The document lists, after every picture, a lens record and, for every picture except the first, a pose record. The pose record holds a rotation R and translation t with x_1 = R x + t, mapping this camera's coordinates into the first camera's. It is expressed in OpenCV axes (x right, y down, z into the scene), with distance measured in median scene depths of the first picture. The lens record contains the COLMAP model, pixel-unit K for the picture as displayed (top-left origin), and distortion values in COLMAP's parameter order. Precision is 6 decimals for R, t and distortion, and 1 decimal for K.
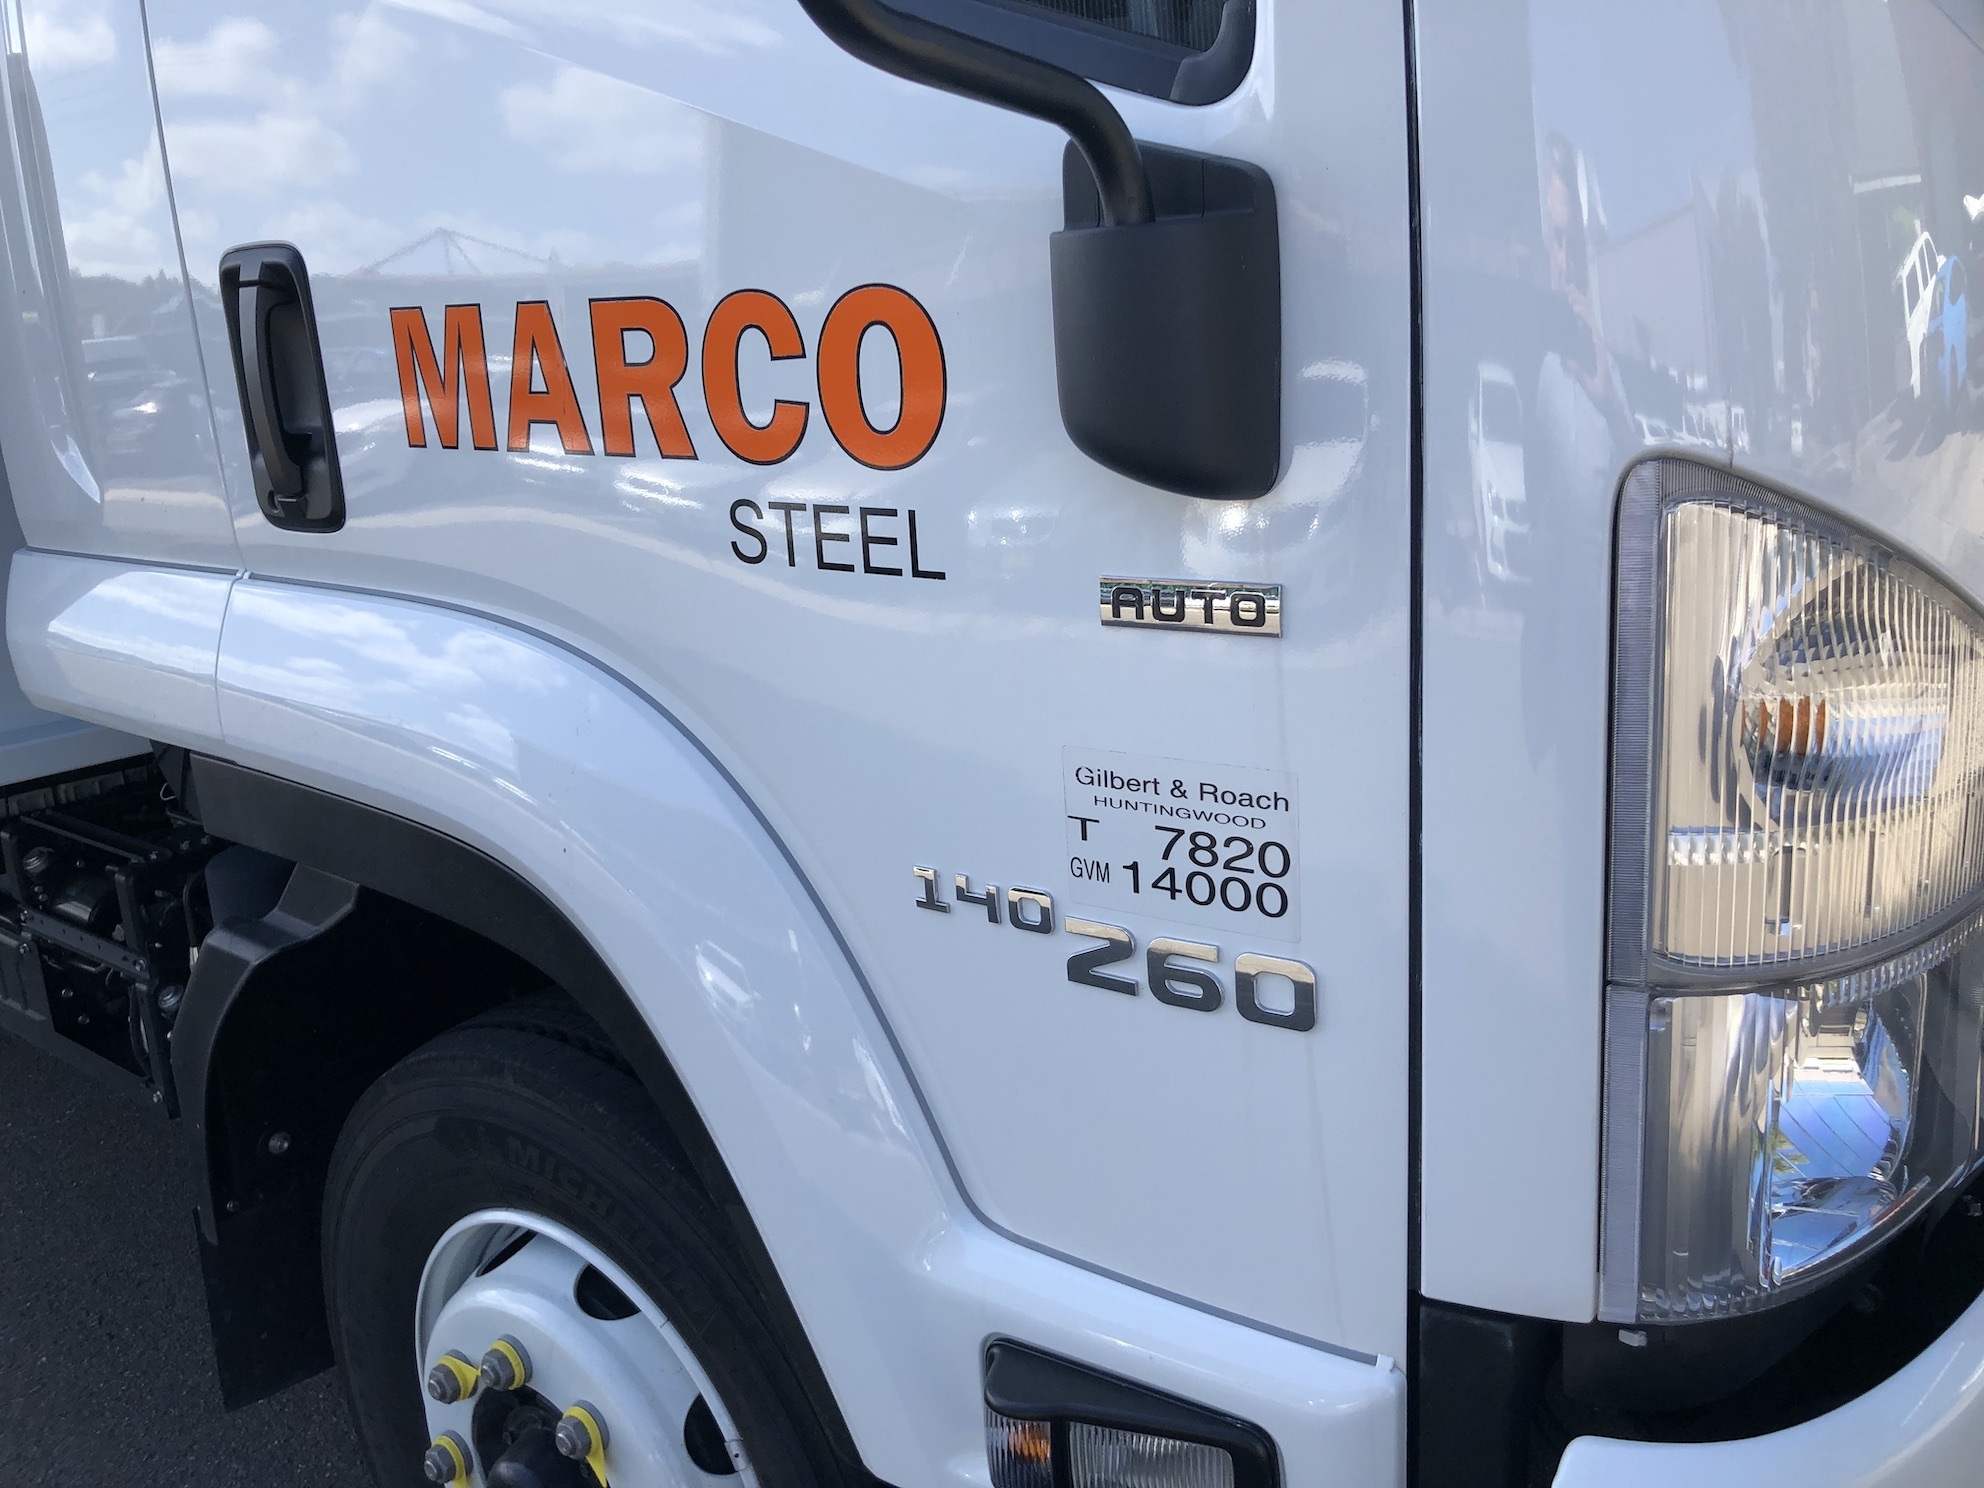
lens RADIAL K [[1777.1, 0, 992.0], [0, 1777.1, 744.0], [0, 0, 1]] dist [0.010016, -0.000961]
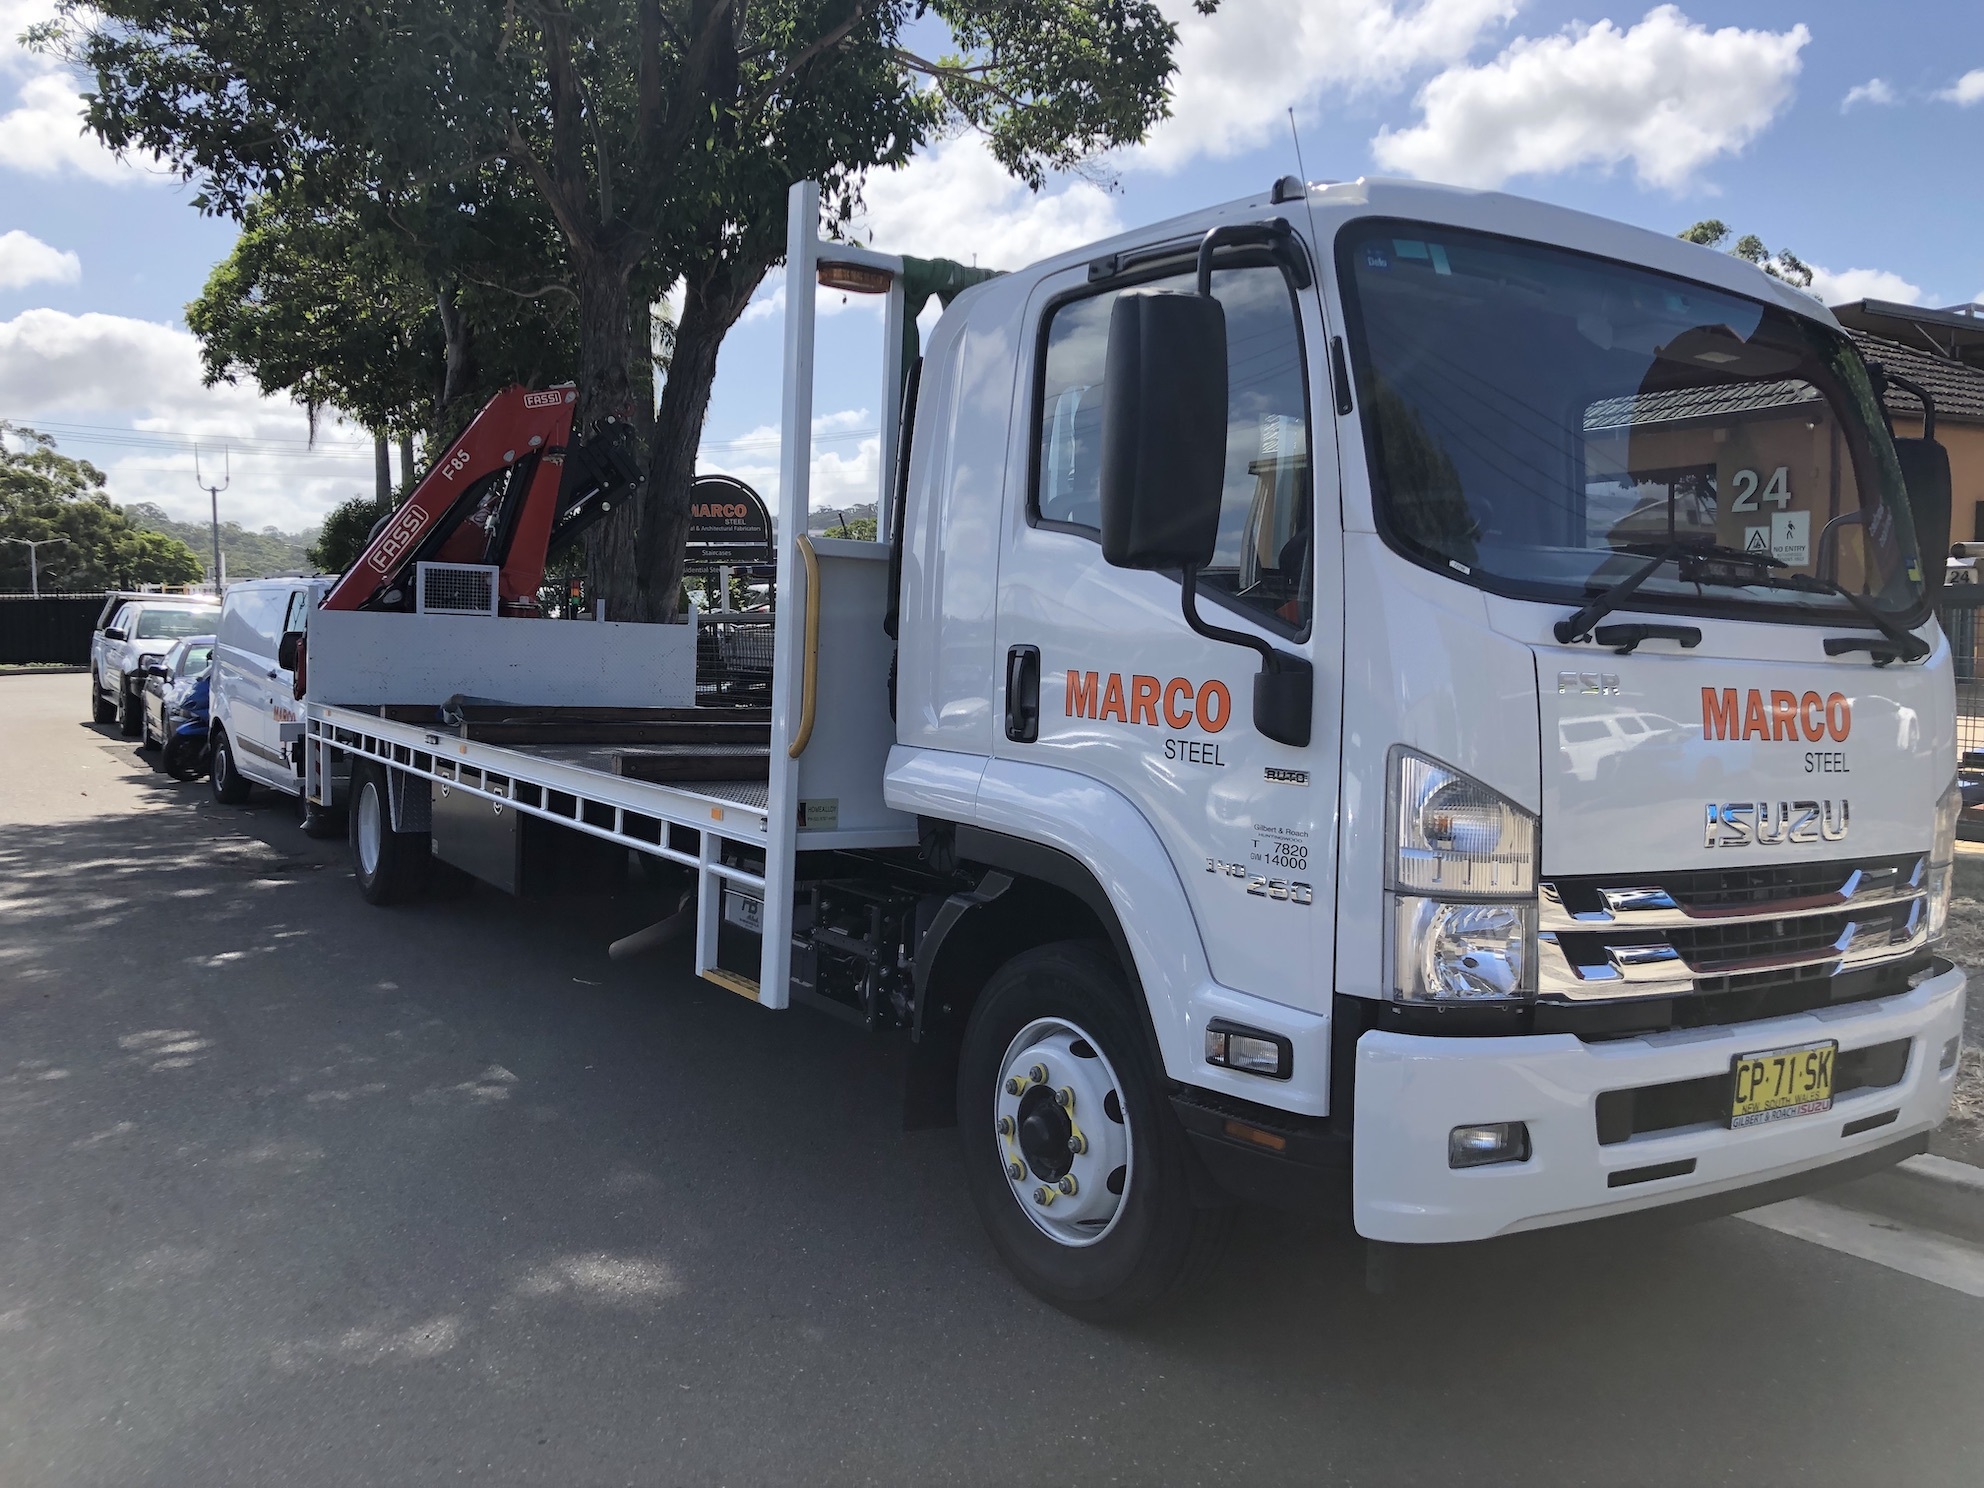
lens RADIAL K [[1777.1, 0, 992.0], [0, 1777.1, 744.0], [0, 0, 1]] dist [0.010016, -0.000961]
pose [[0.954646, 0.106430, -0.278071, 0.466714], [-0.157452, 0.973114, -0.168098, 0.483036], [0.252704, 0.204257, 0.945738, -2.219690]]
